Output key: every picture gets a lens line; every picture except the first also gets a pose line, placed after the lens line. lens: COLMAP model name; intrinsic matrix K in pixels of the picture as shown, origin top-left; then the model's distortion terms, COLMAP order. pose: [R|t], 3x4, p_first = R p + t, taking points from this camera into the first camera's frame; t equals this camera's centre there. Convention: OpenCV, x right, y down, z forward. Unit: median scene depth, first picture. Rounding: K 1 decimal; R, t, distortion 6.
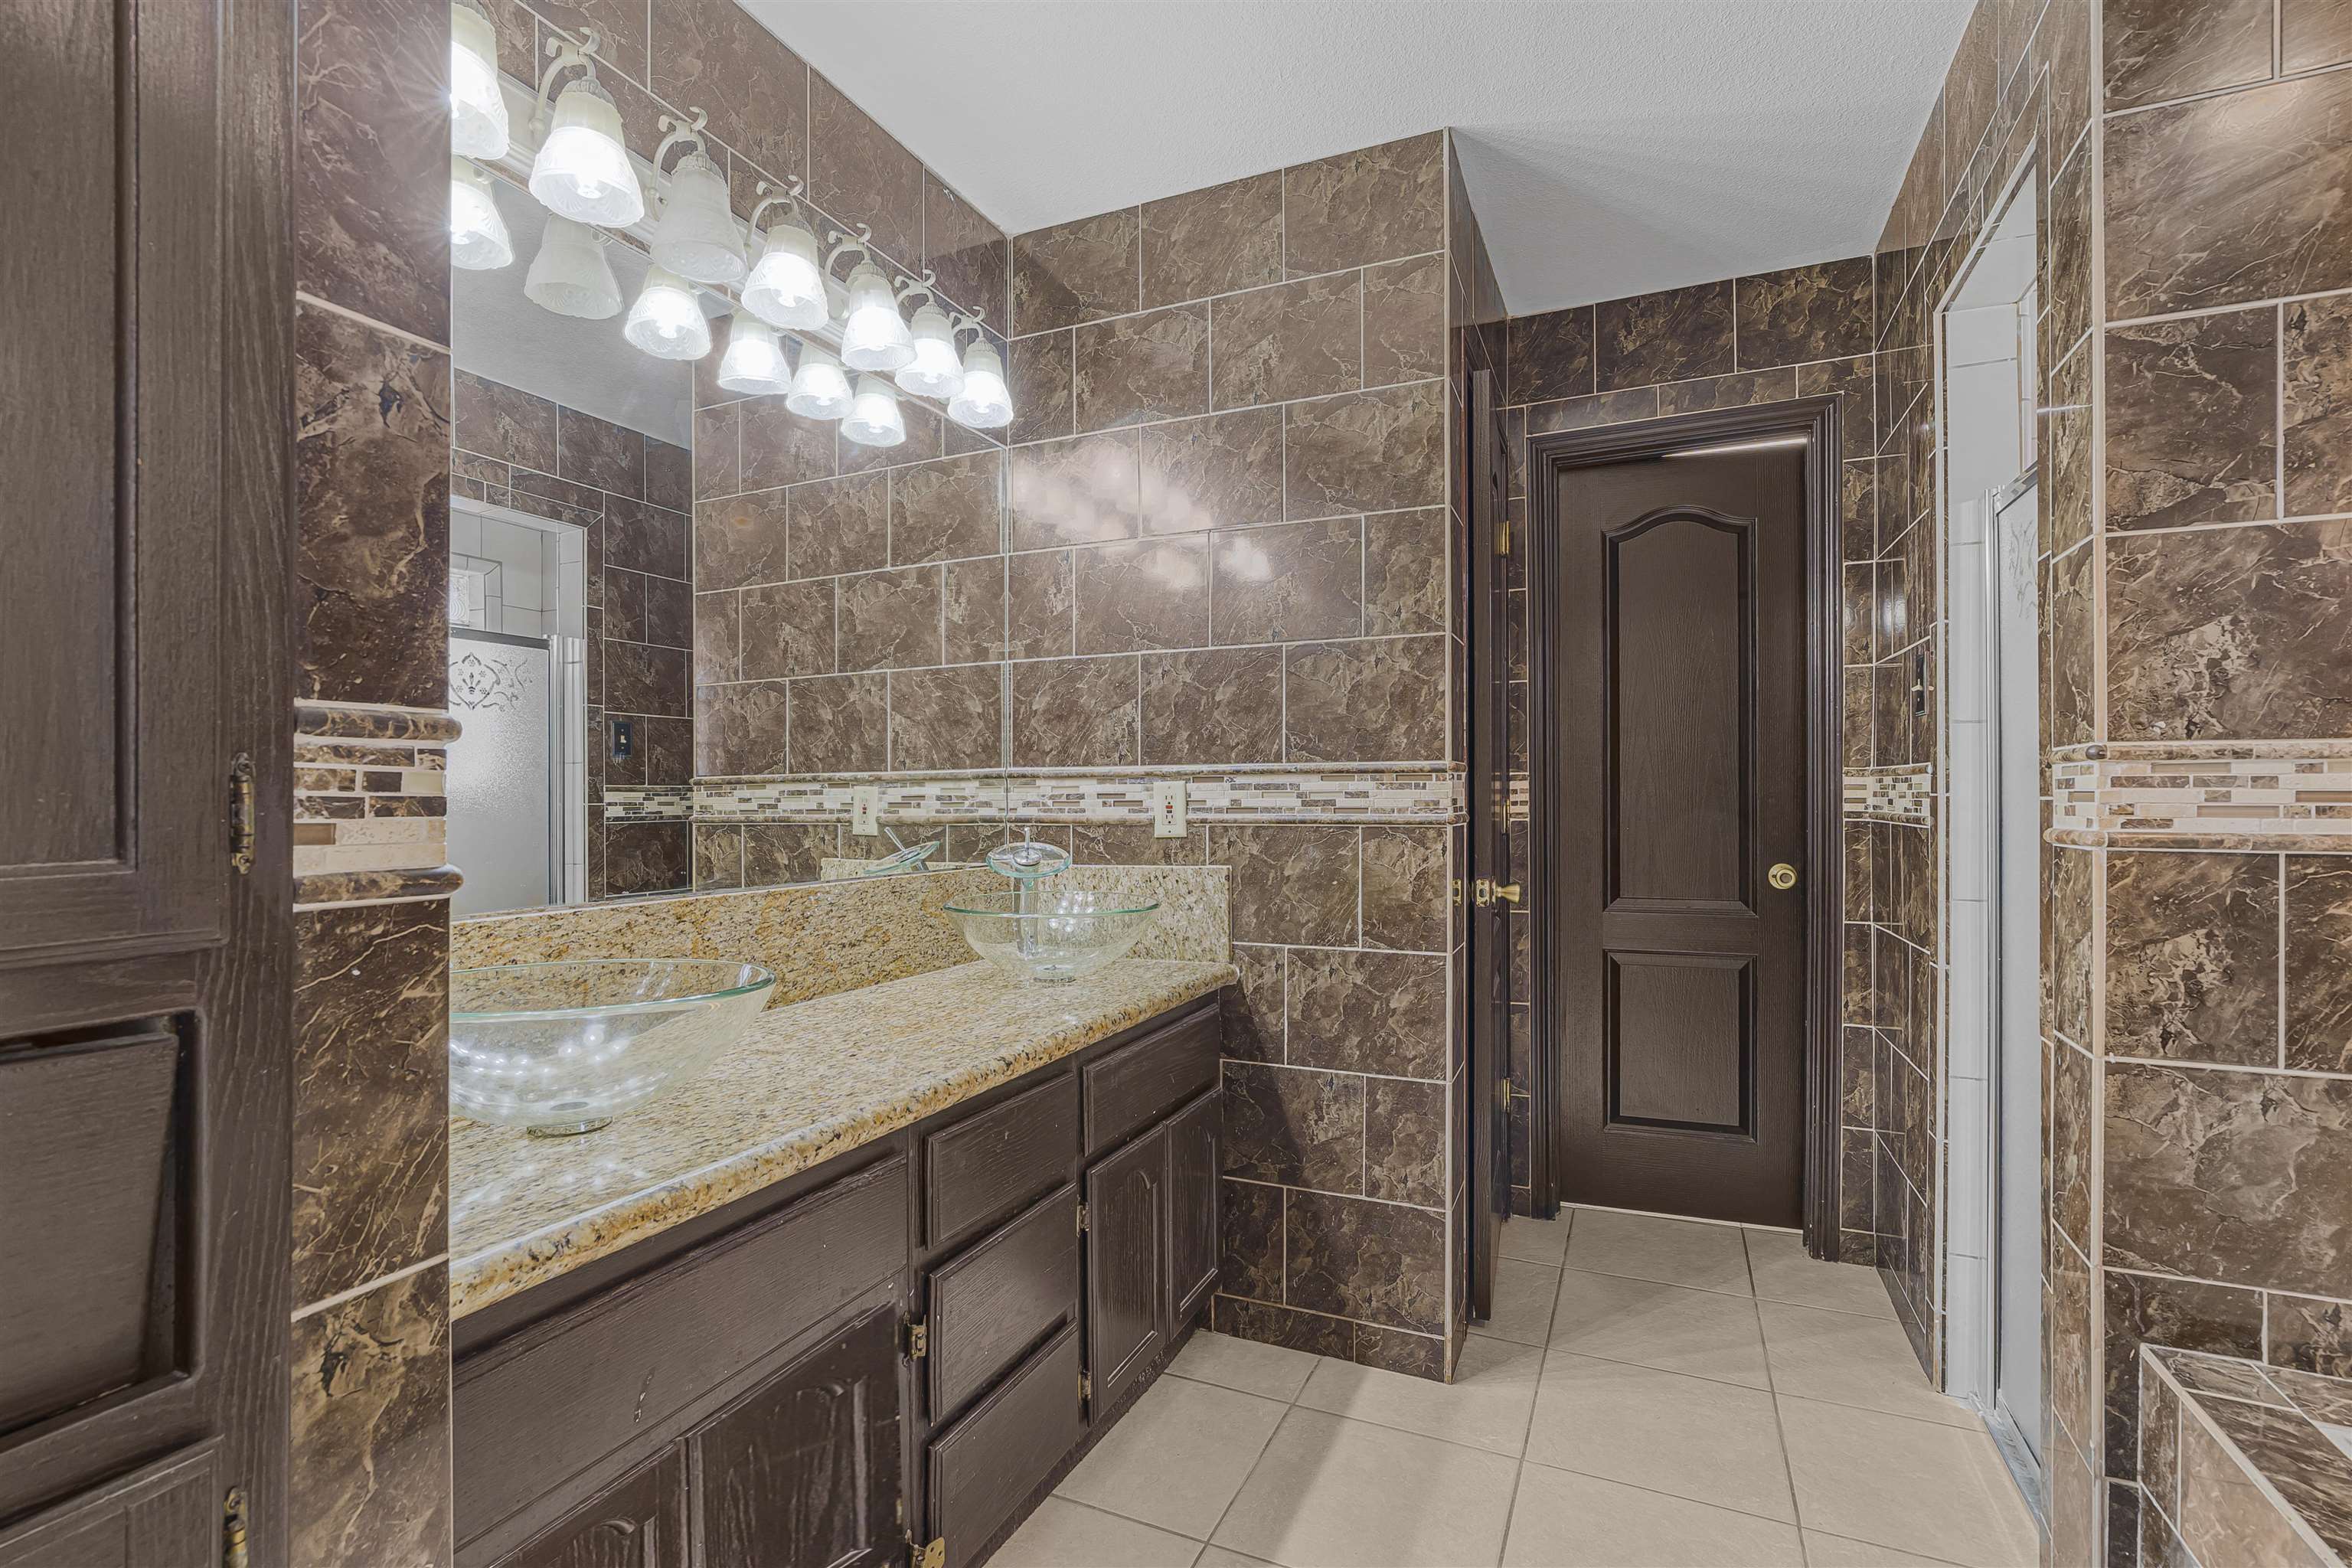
lens RADIAL K [[1093.4, 0, 1144.6], [0, 1093.4, 825.8], [0, 0, 1]] dist [-0.043147, 0.011333]
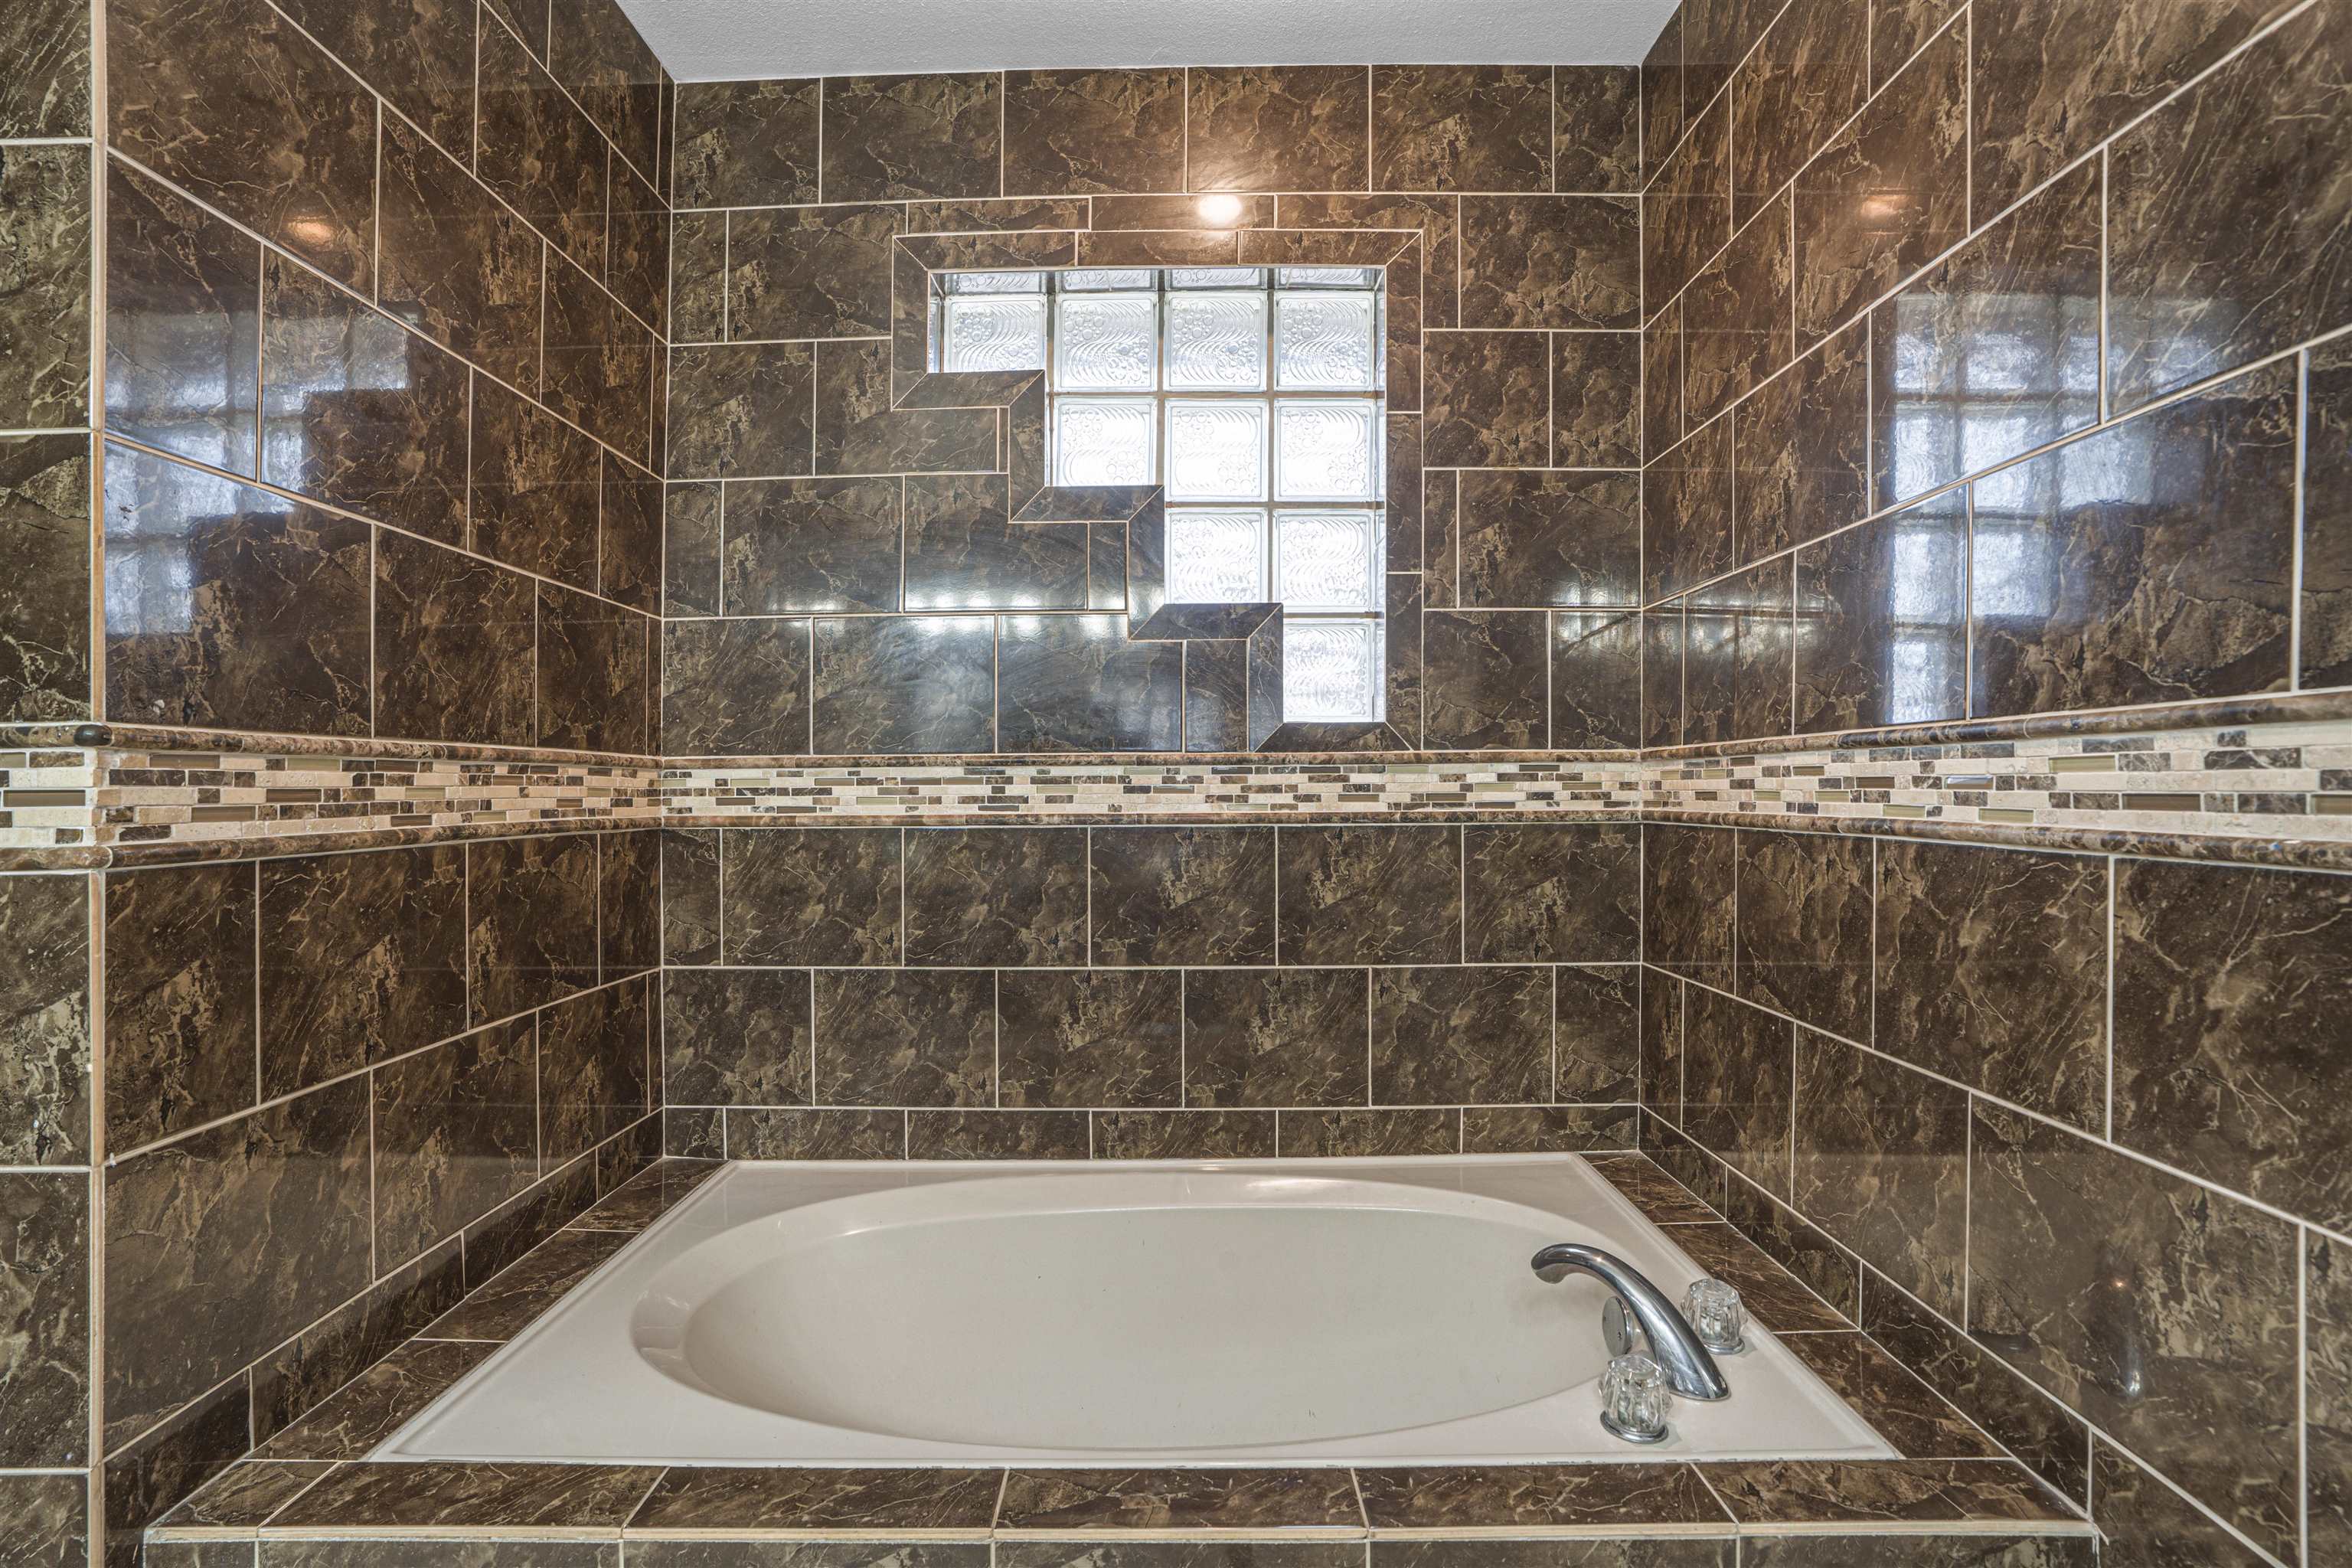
lens RADIAL K [[1093.4, 0, 1167.1], [0, 1093.4, 780.6], [0, 0, 1]] dist [-0.043147, 0.011333]
pose [[-0.415643, 0.011808, 0.909451, -0.027874], [0.039531, 0.999205, 0.005093, -0.008553], [-0.908668, 0.038068, -0.415779, 0.386646]]
